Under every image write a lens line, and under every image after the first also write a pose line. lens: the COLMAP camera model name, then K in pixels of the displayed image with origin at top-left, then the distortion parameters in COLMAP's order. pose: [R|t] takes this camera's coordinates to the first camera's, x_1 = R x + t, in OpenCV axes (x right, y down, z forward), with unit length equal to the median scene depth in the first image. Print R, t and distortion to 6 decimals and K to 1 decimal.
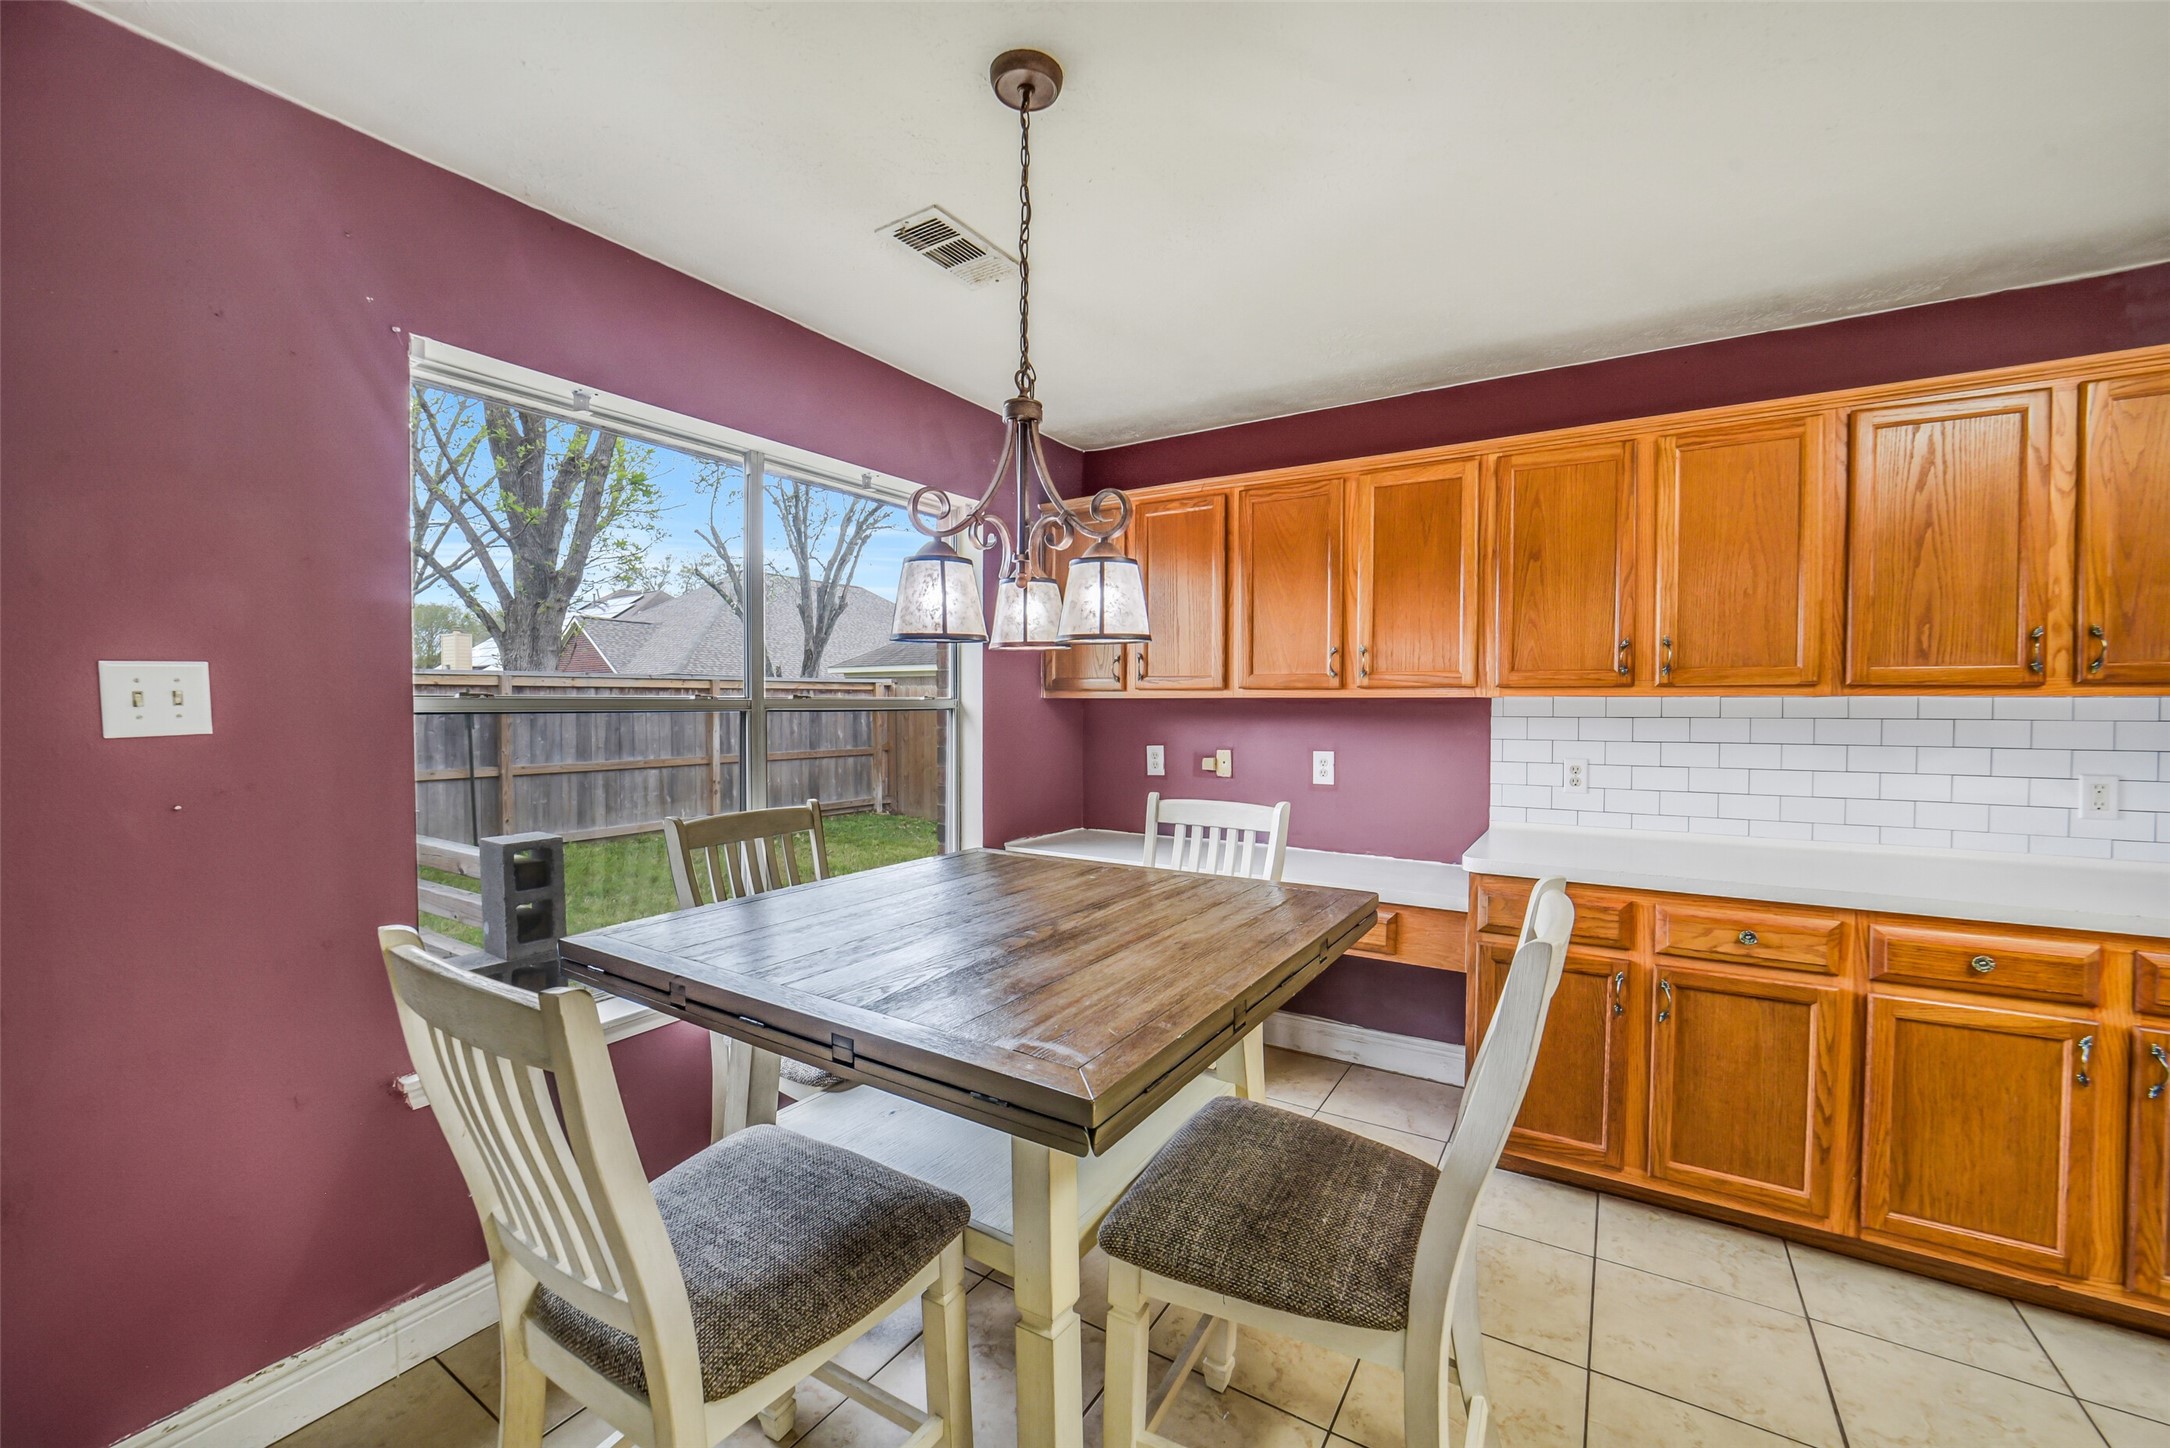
lens RADIAL K [[843.8, 0, 1095.8], [0, 843.8, 732.2], [0, 0, 1]] dist [-0.034281, 0.007371]
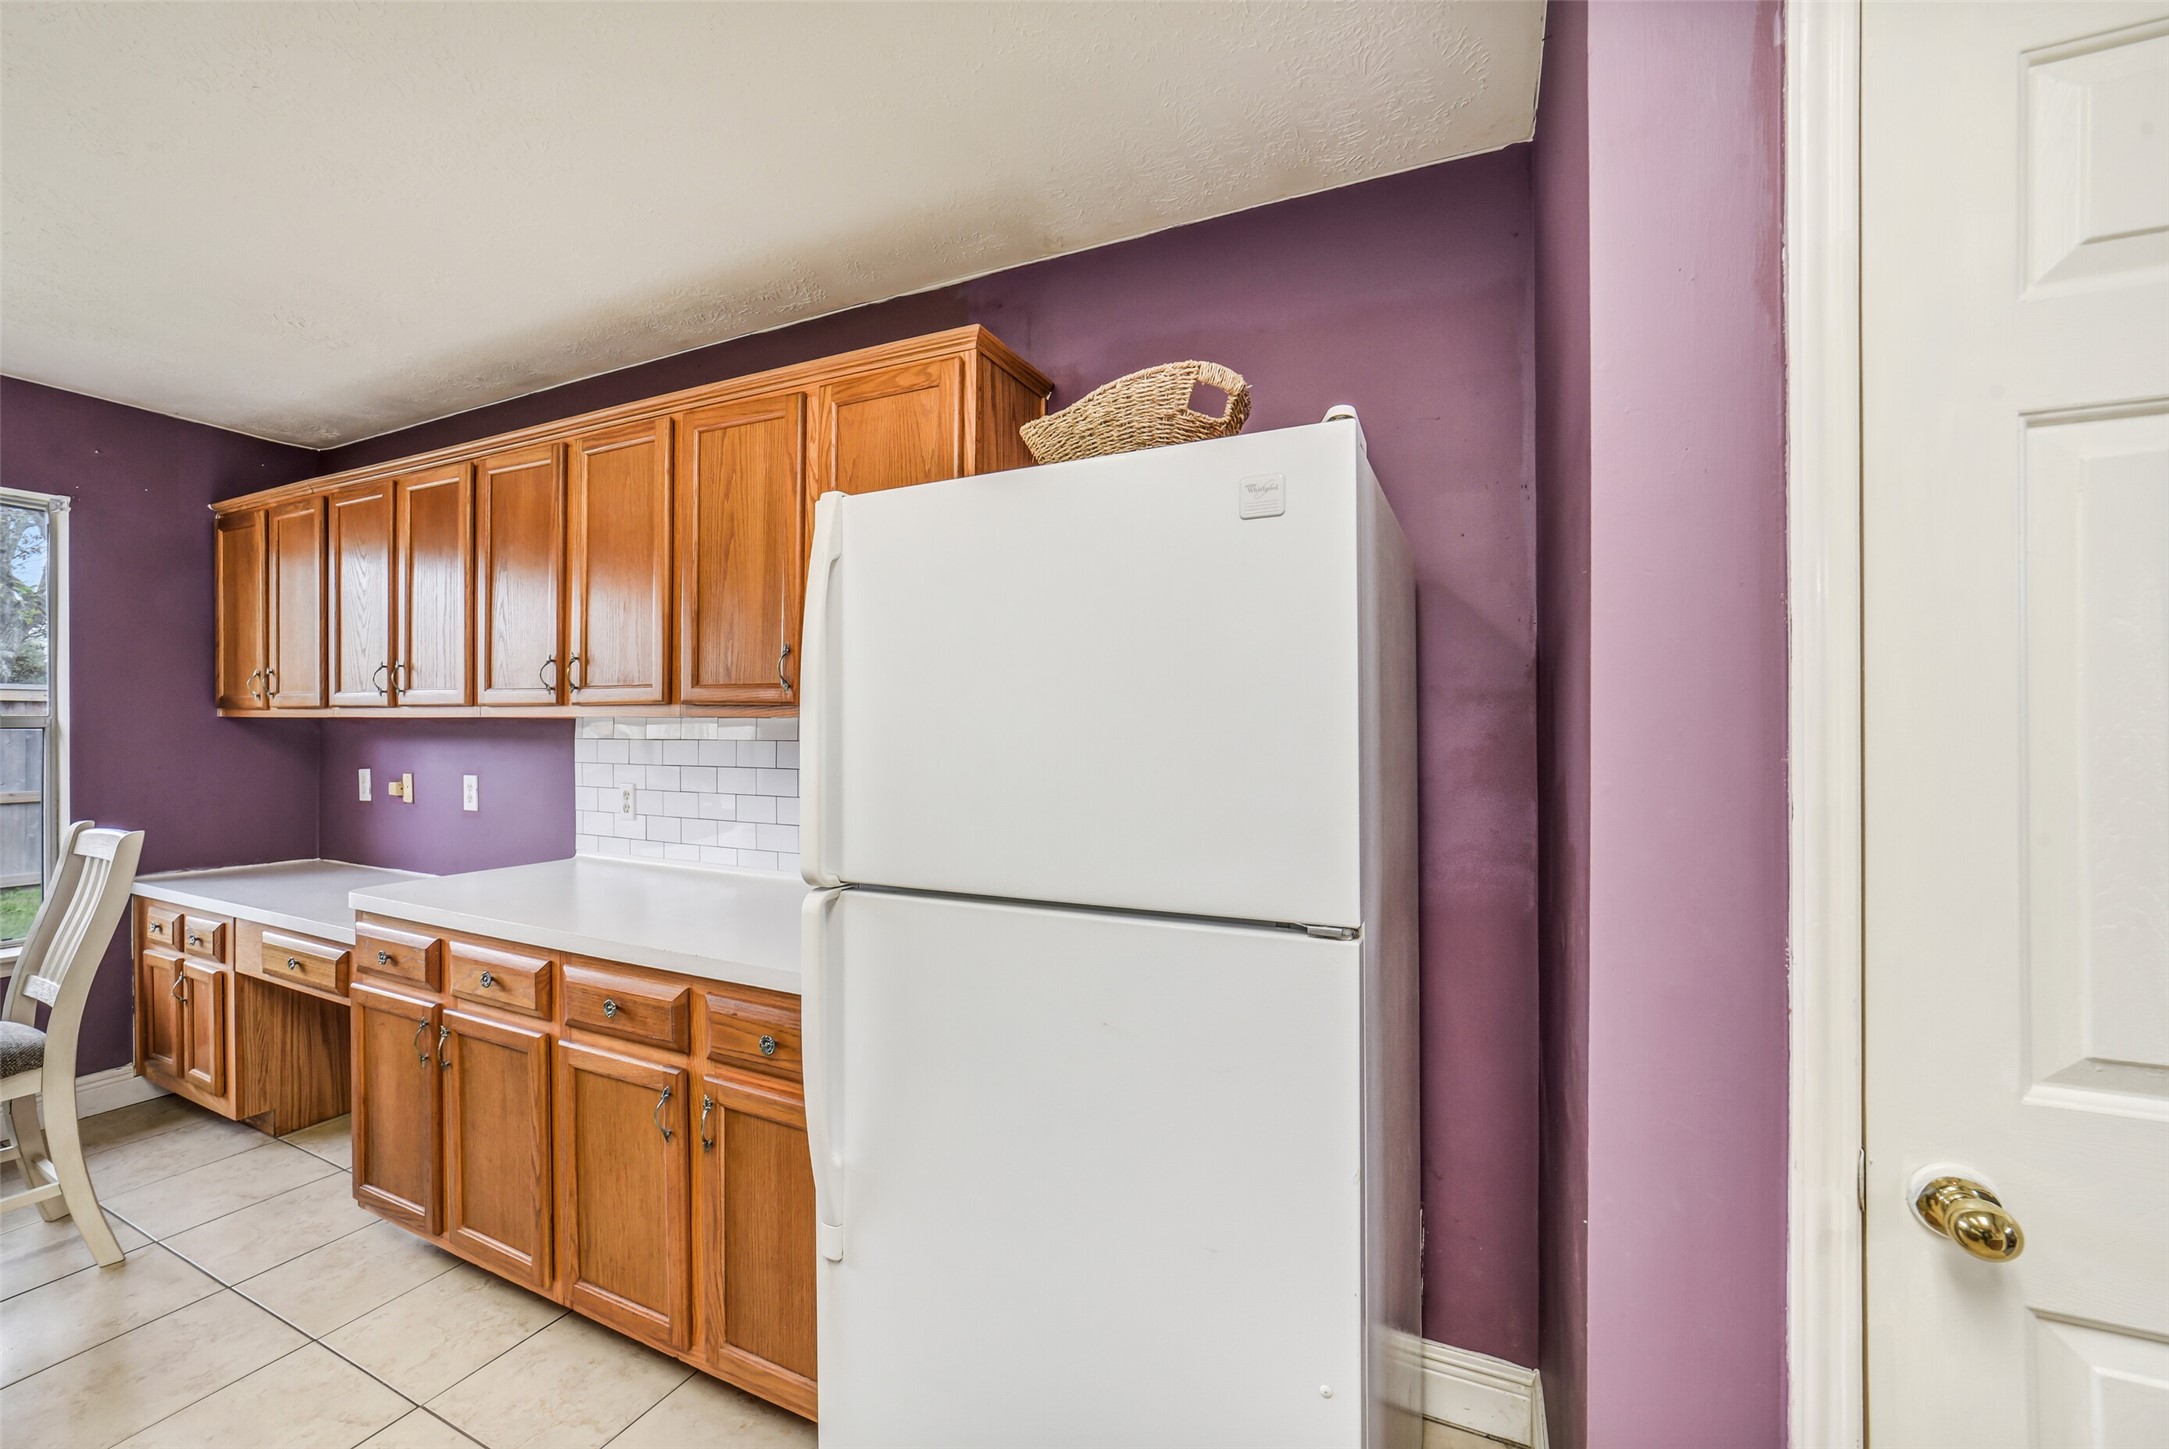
lens RADIAL K [[843.4, 0, 1083.8], [0, 843.4, 739.2], [0, 0, 1]] dist [-0.034281, 0.007371]
pose [[0.991609, 0.002925, 0.129237, 1.187860], [-0.000625, 0.999841, -0.017838, -0.001538], [-0.129268, 0.017607, 0.991453, 0.000882]]
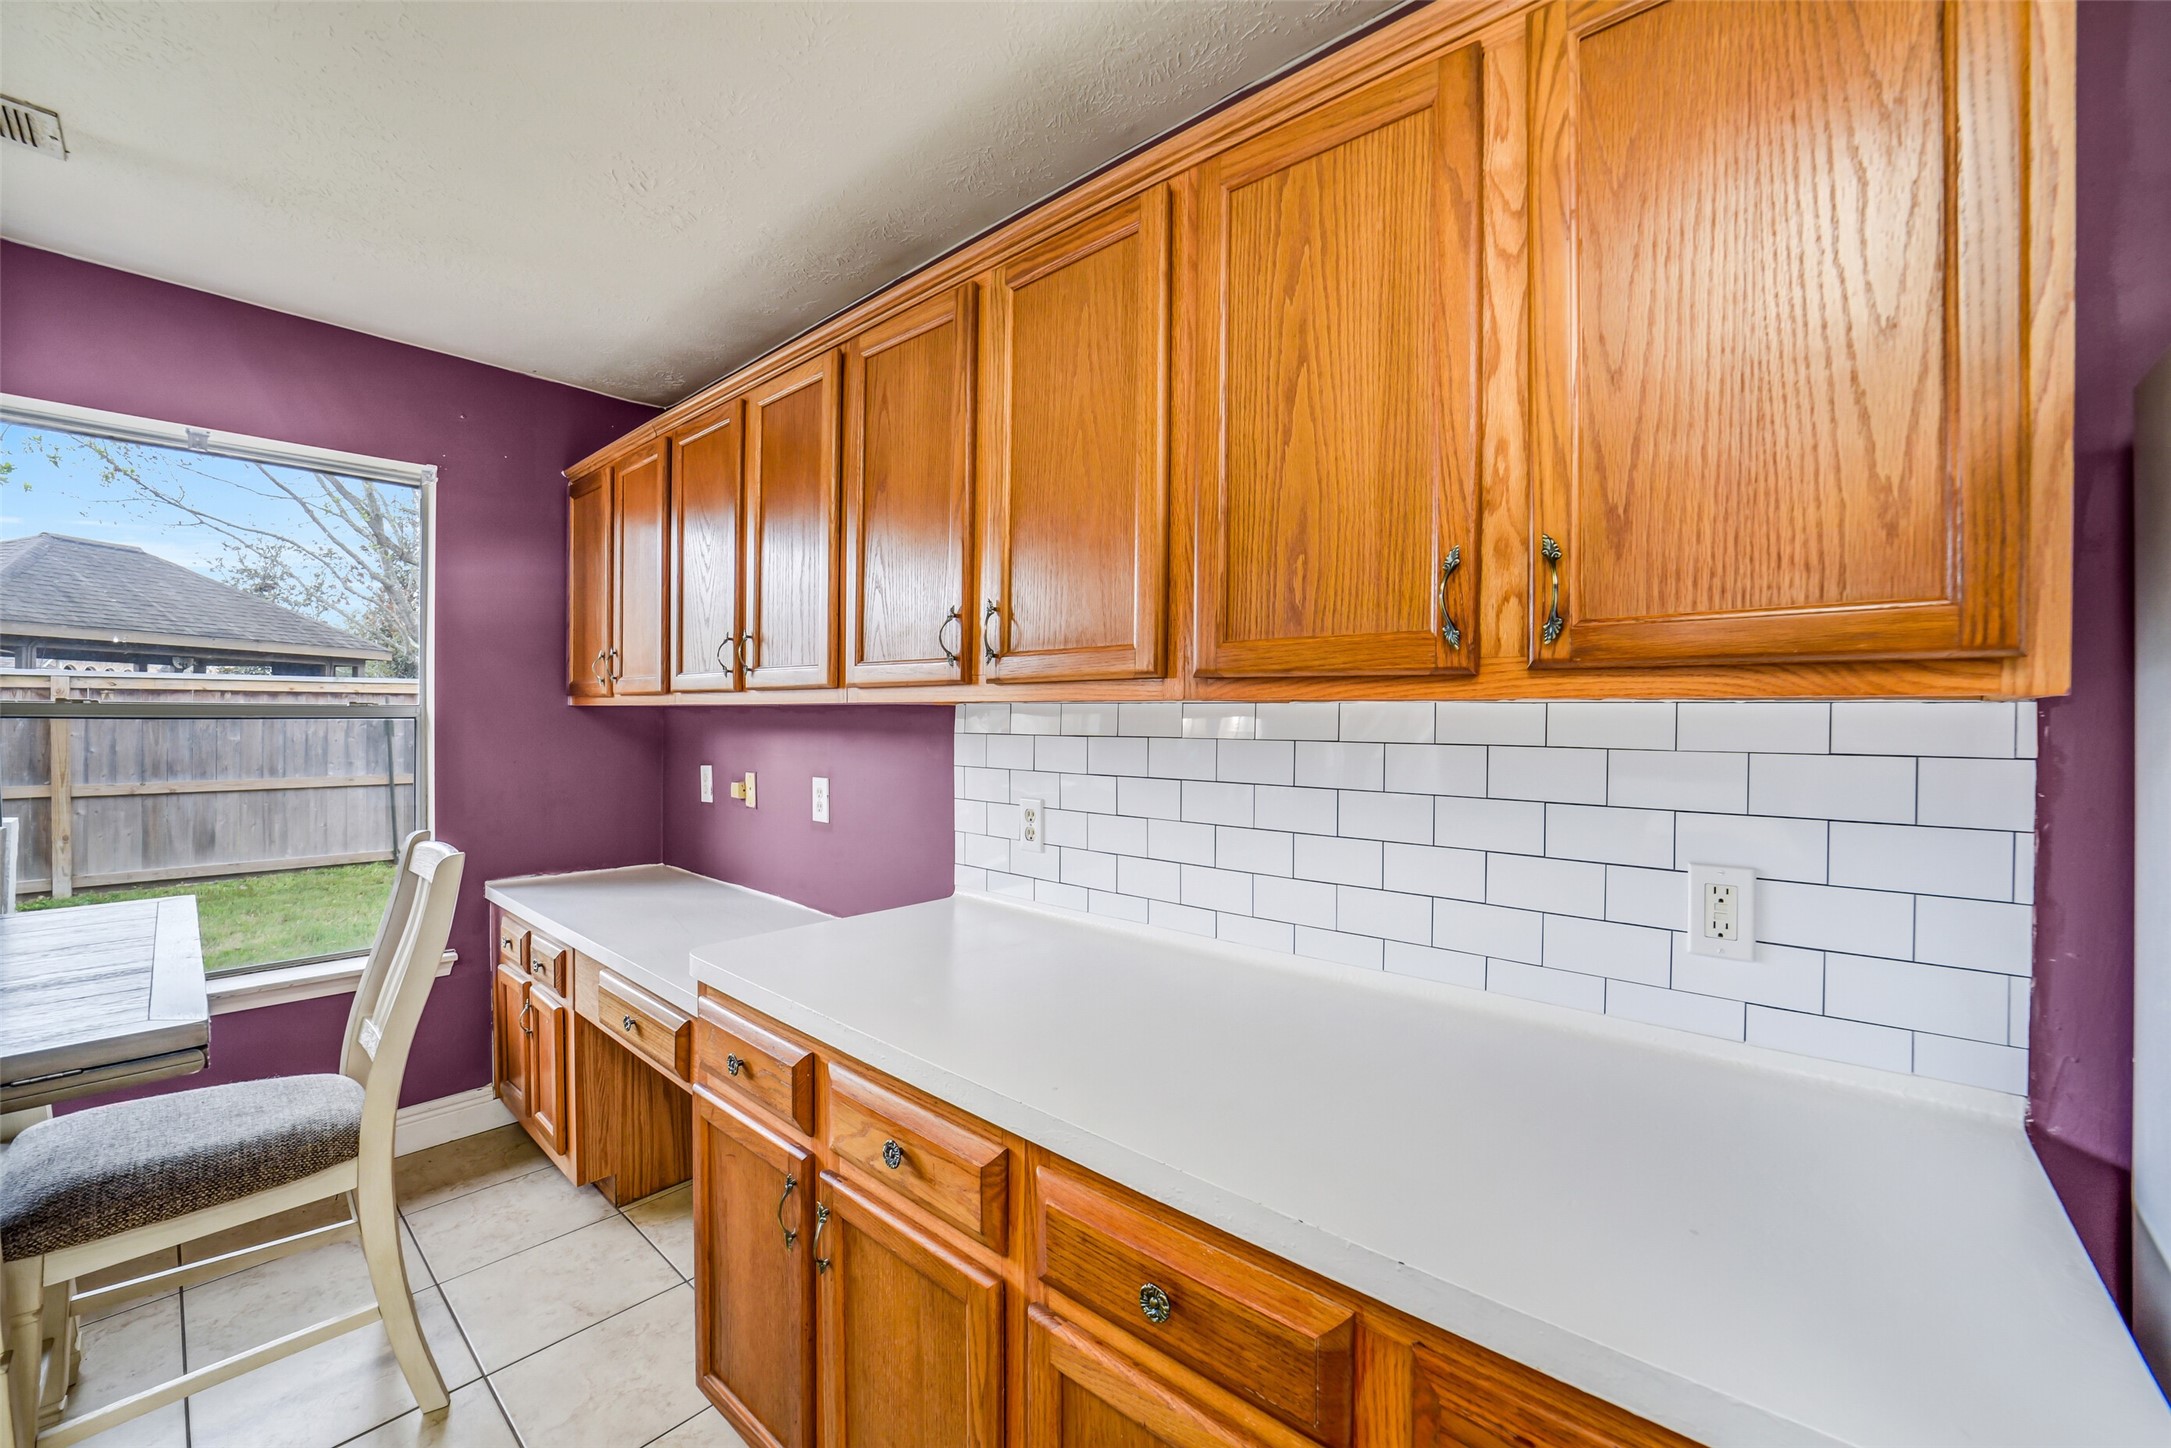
lens RADIAL K [[844.2, 0, 1092.9], [0, 844.2, 734.8], [0, 0, 1]] dist [-0.034281, 0.007371]
pose [[0.988486, 0.009710, -0.150999, 0.890717], [-0.011471, 0.999876, -0.010794, -0.013951], [0.150876, 0.012402, 0.988475, 0.436384]]
